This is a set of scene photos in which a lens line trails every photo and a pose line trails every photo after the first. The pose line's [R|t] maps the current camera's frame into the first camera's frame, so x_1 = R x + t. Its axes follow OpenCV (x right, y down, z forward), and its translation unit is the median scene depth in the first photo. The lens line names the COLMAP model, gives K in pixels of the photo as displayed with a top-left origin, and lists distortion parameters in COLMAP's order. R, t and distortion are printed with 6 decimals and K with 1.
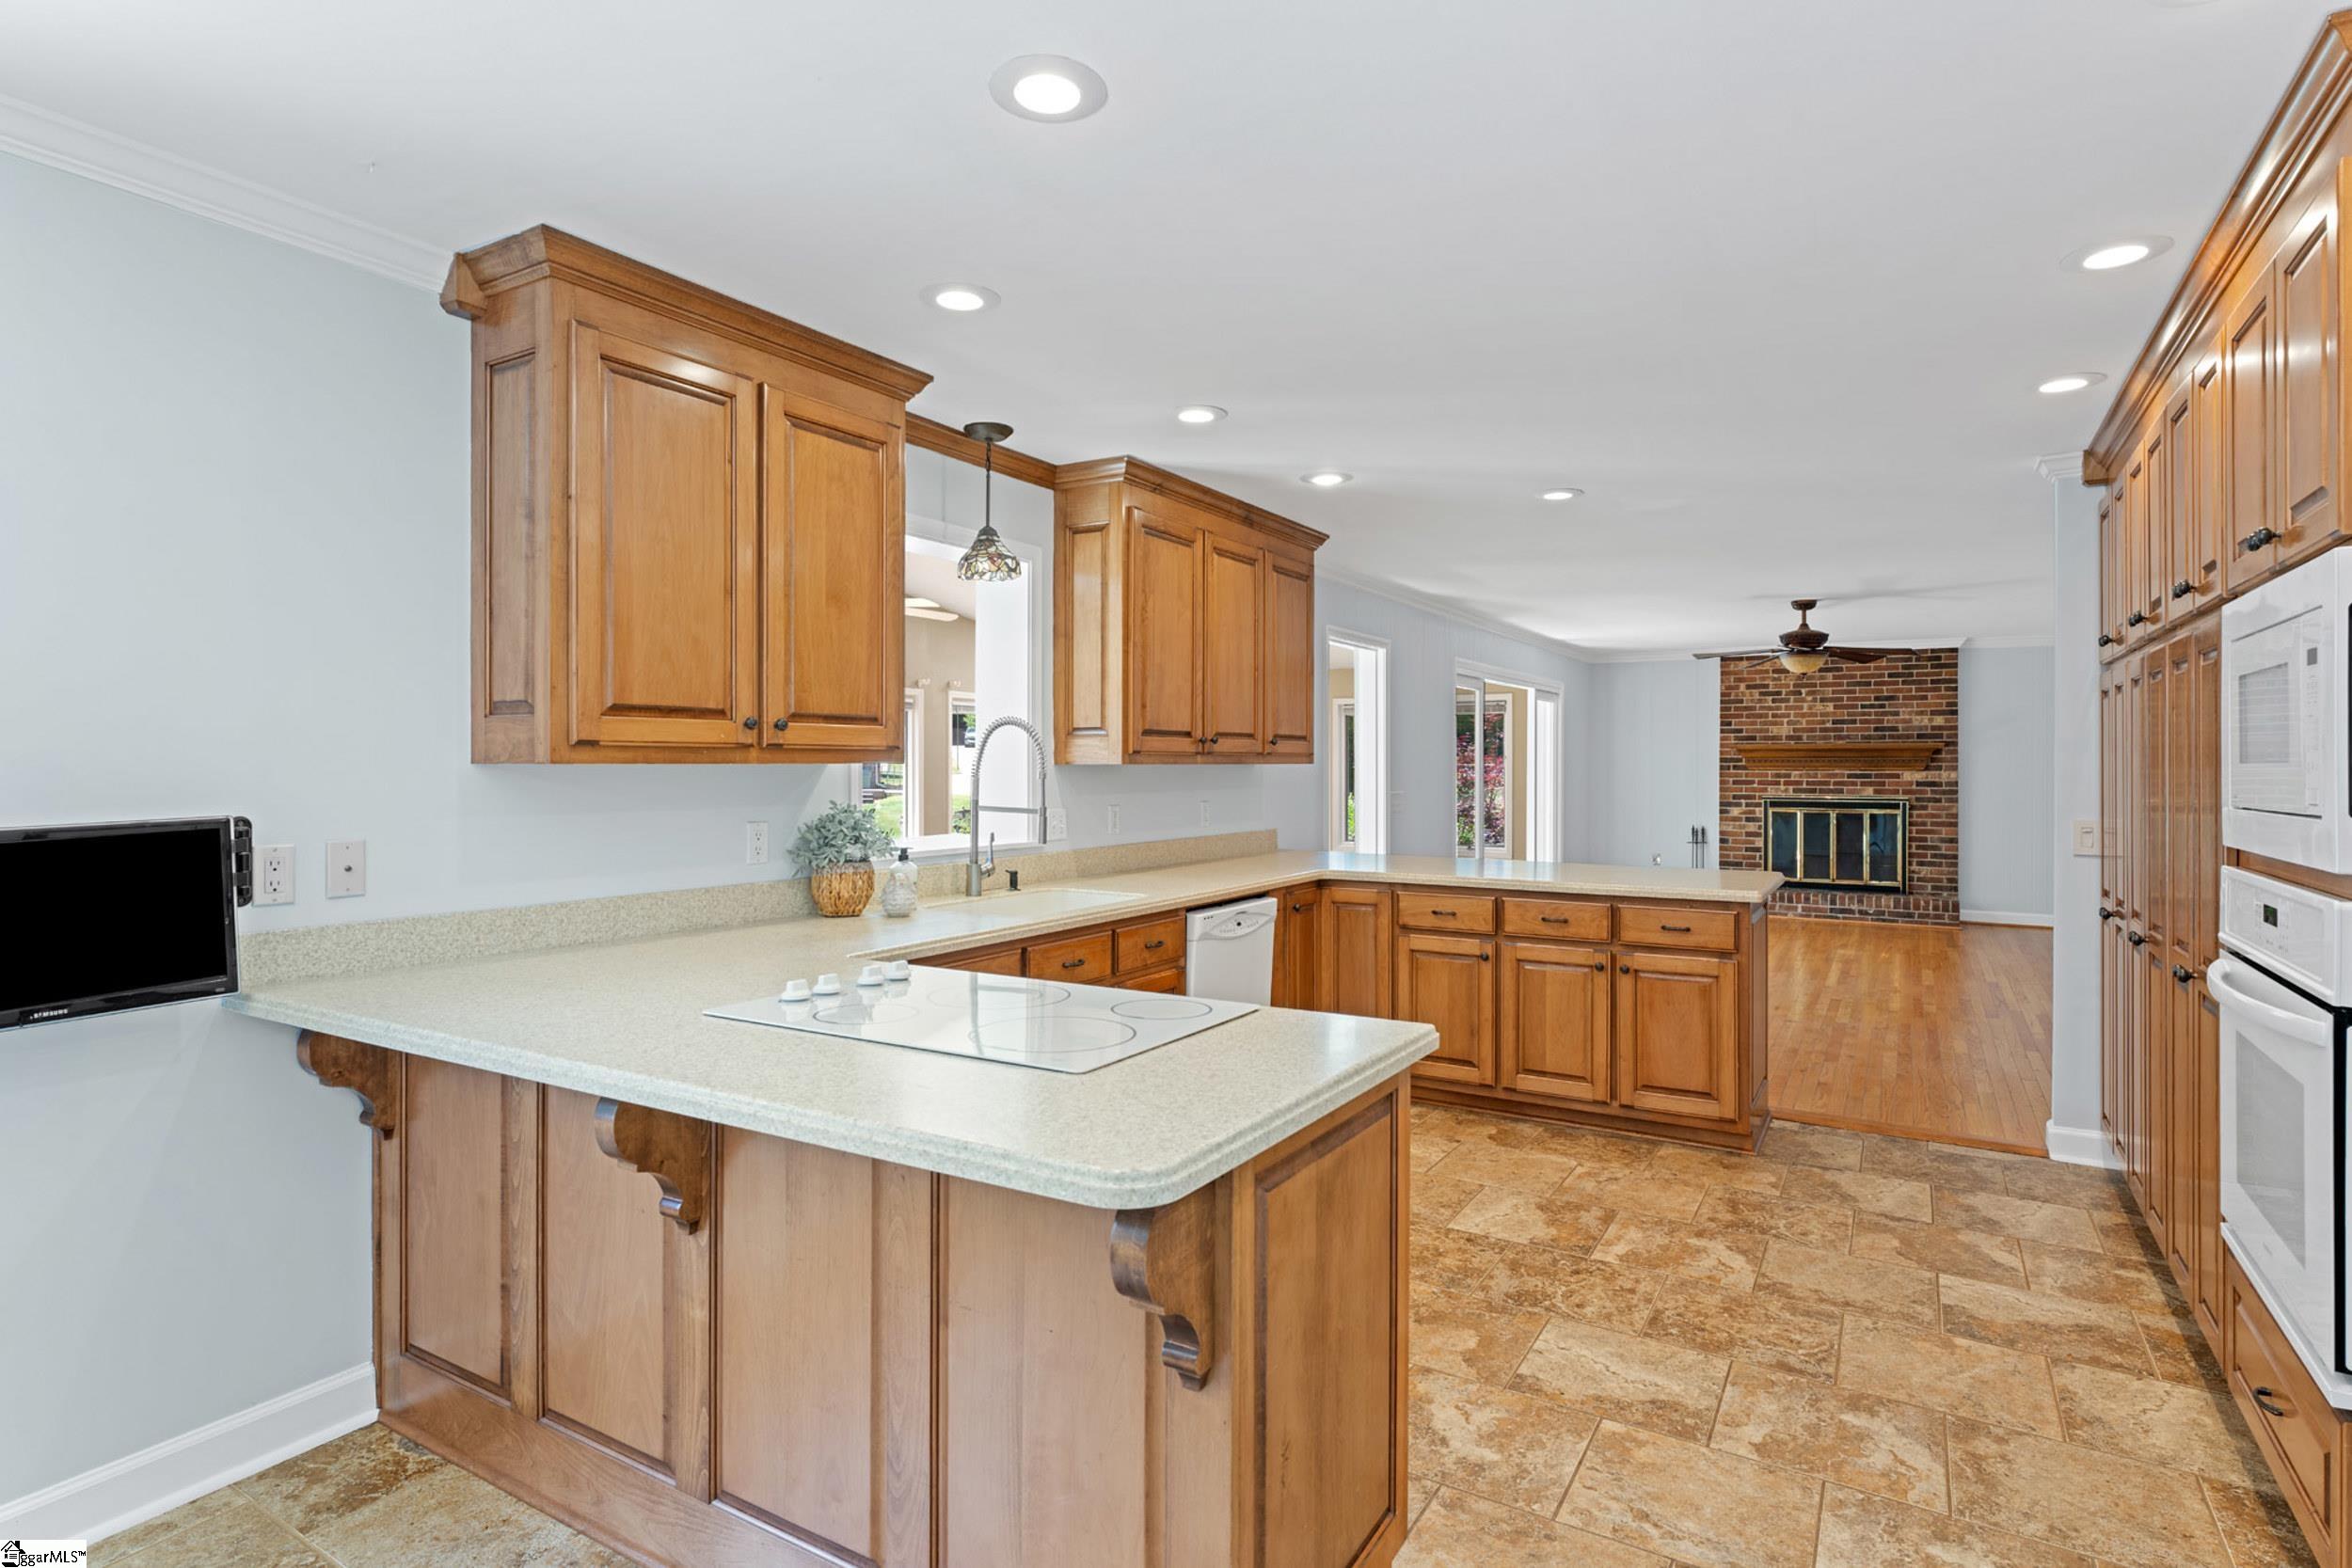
lens RADIAL K [[1179.6, 0, 1187.1], [0, 1179.6, 769.9], [0, 0, 1]] dist [-0.000511, 0.000861]
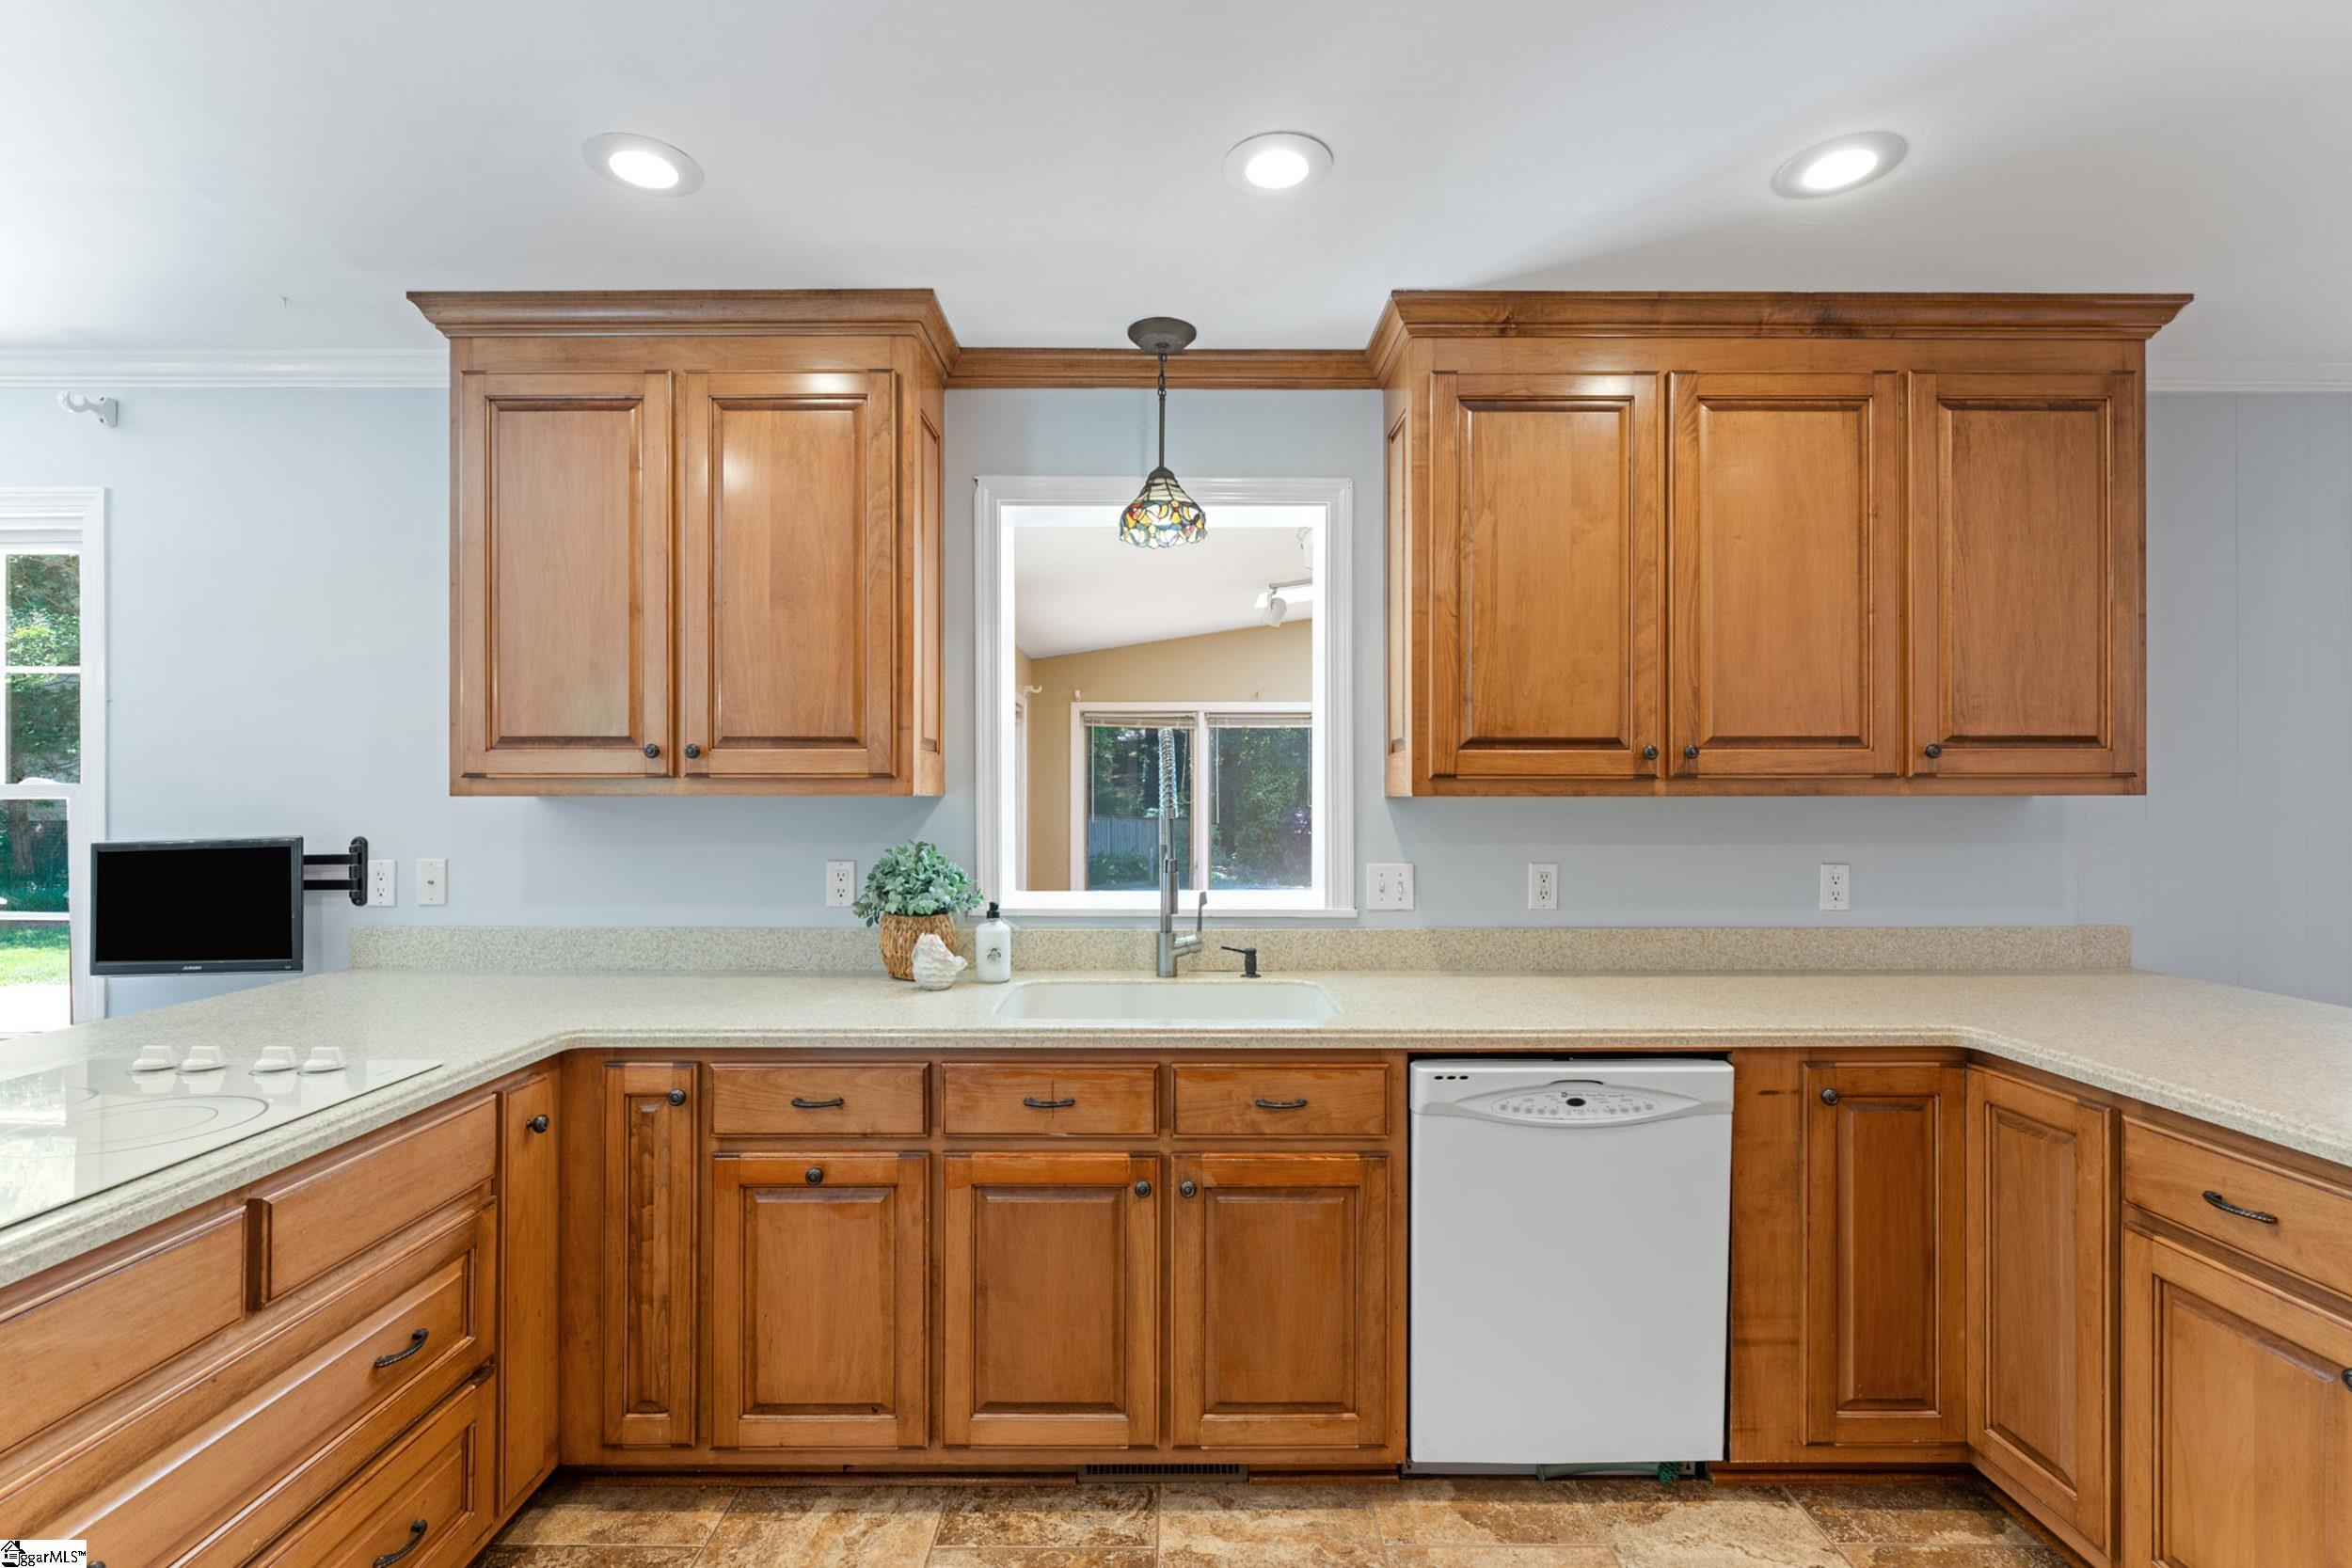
lens RADIAL K [[1079.9, 0, 1192.8], [0, 1079.9, 790.9], [0, 0, 1]] dist [0.003940, -0.002144]
pose [[0.523635, -0.003899, -0.851934, 0.153889], [-0.003913, 0.999968, -0.006982, -0.001339], [0.851934, 0.006989, 0.523603, 0.255637]]
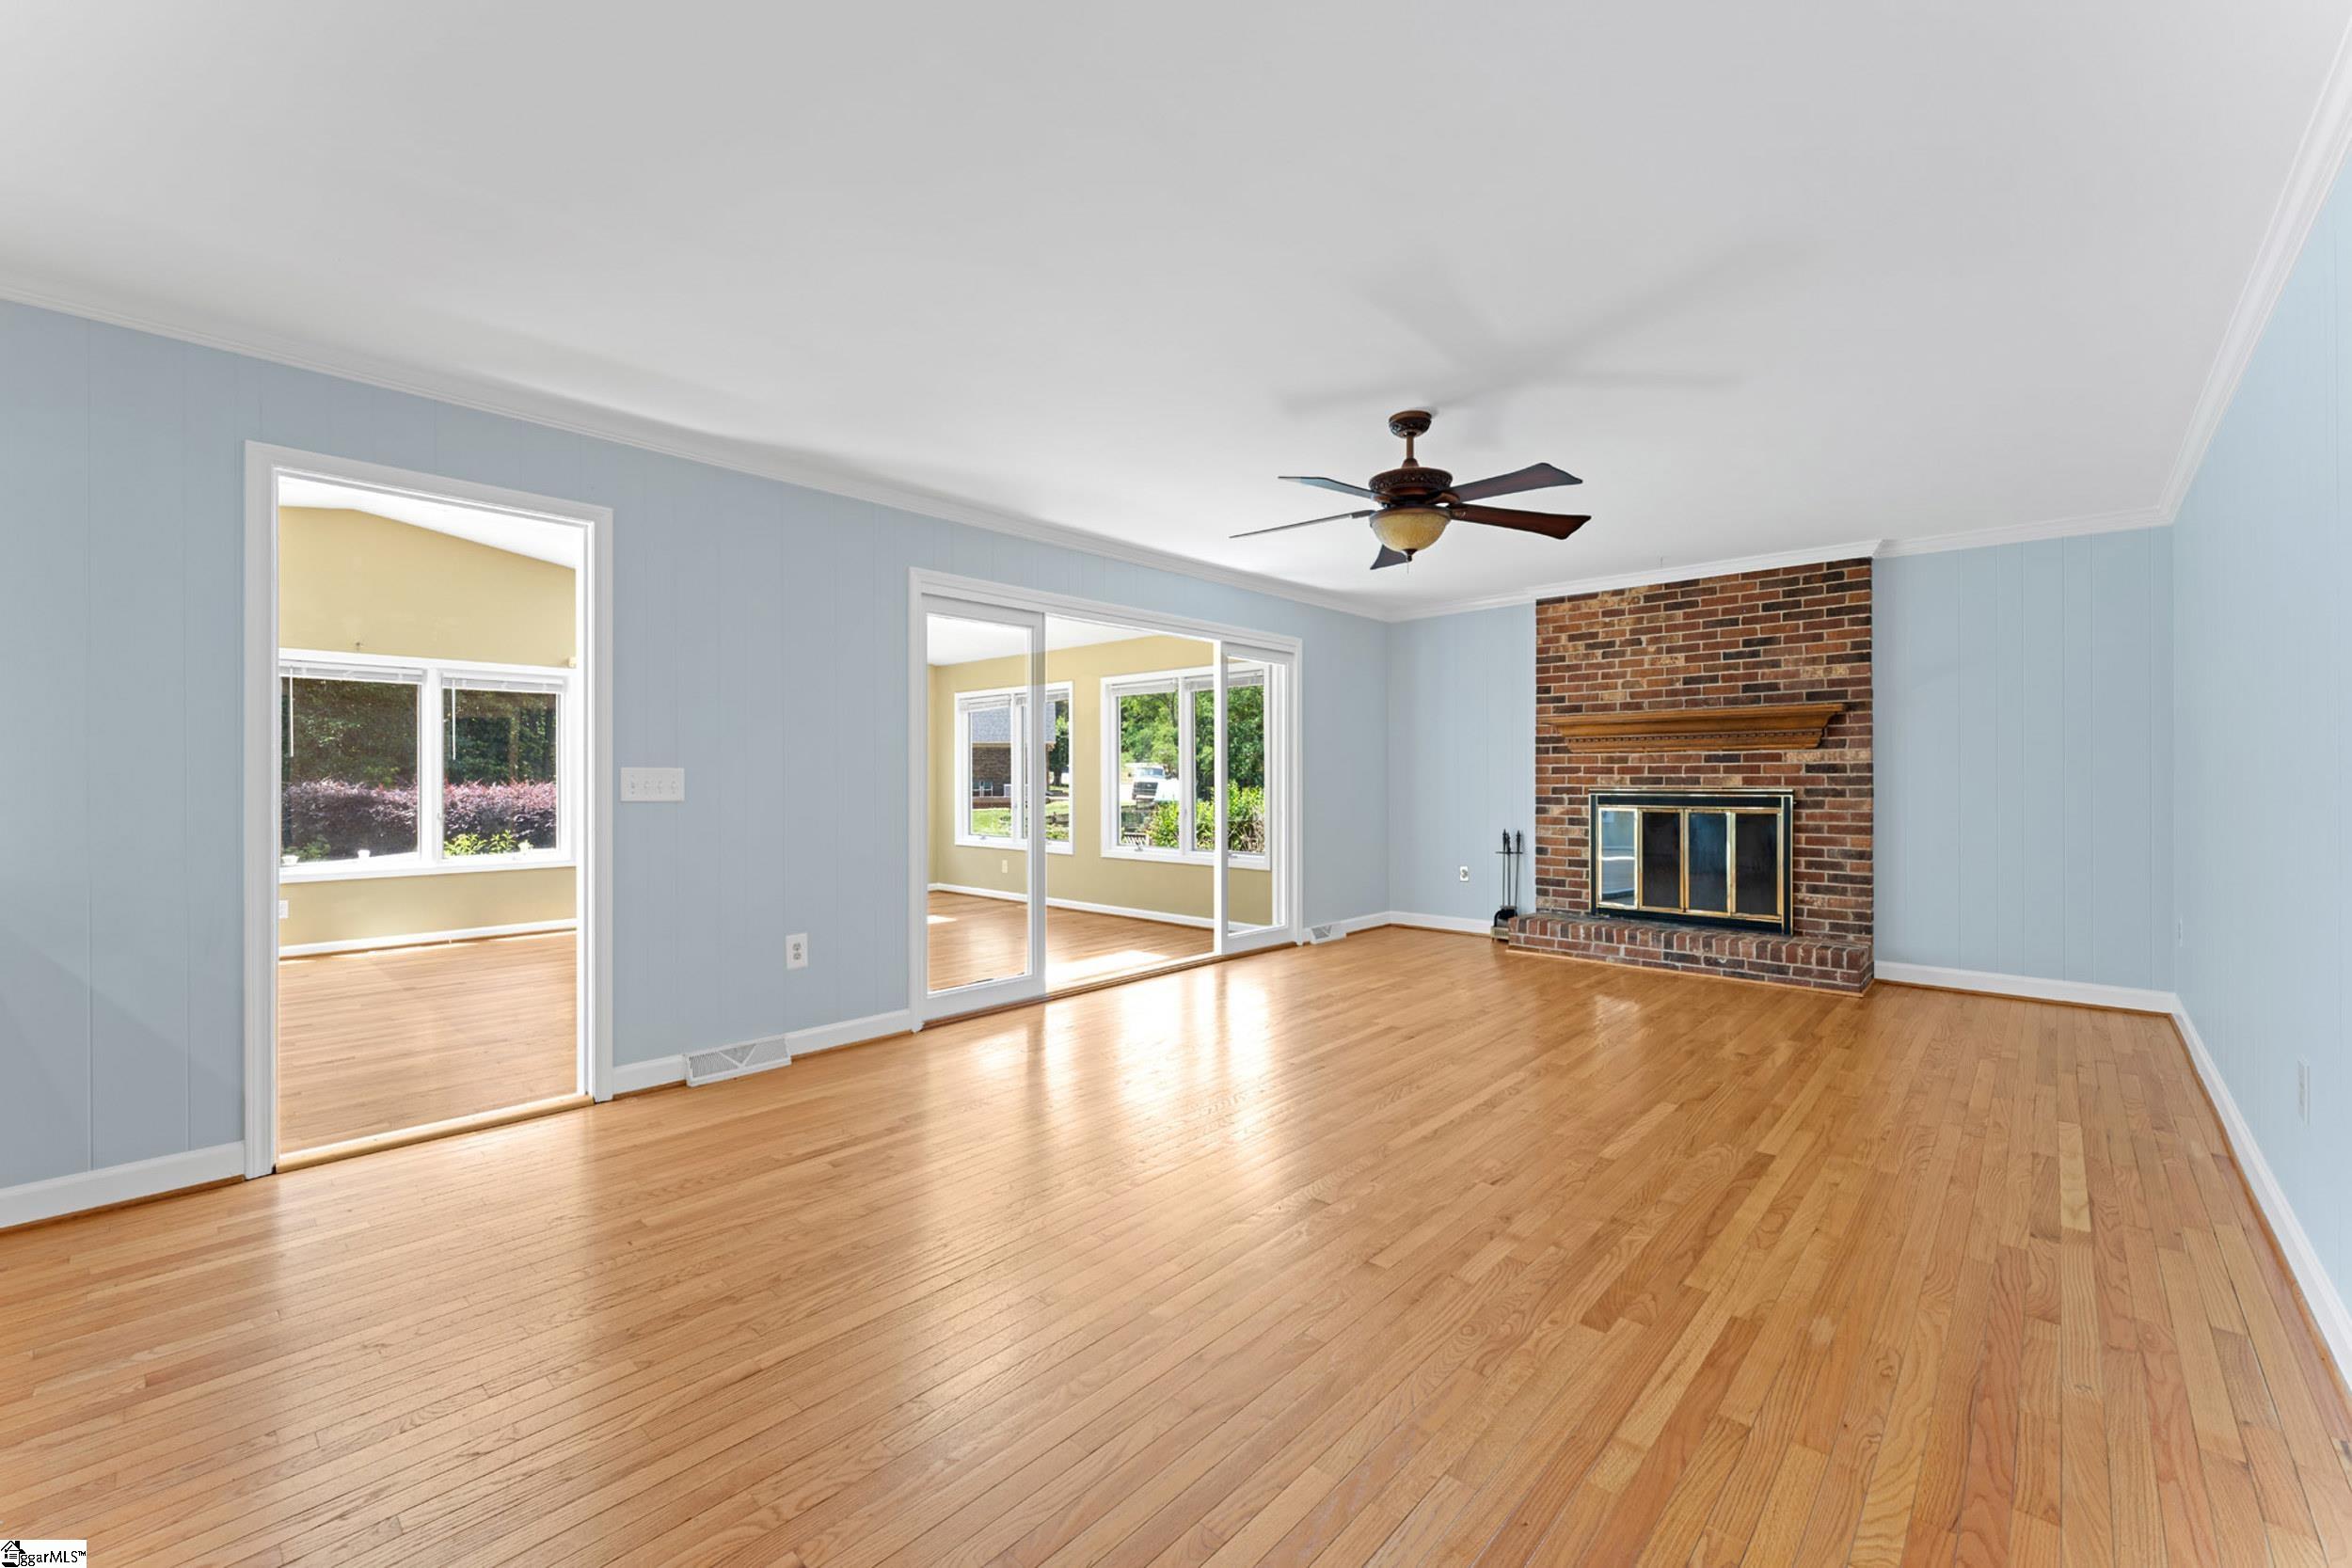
lens RADIAL K [[946.8, 0, 1178.4], [0, 946.8, 782.9], [0, 0, 1]] dist [0.000820, -0.001021]
pose [[0.981451, -0.002454, -0.191699, 0.396875], [0.002311, 0.999997, -0.000967, 0.020786], [0.191701, 0.000506, 0.981453, 0.436229]]
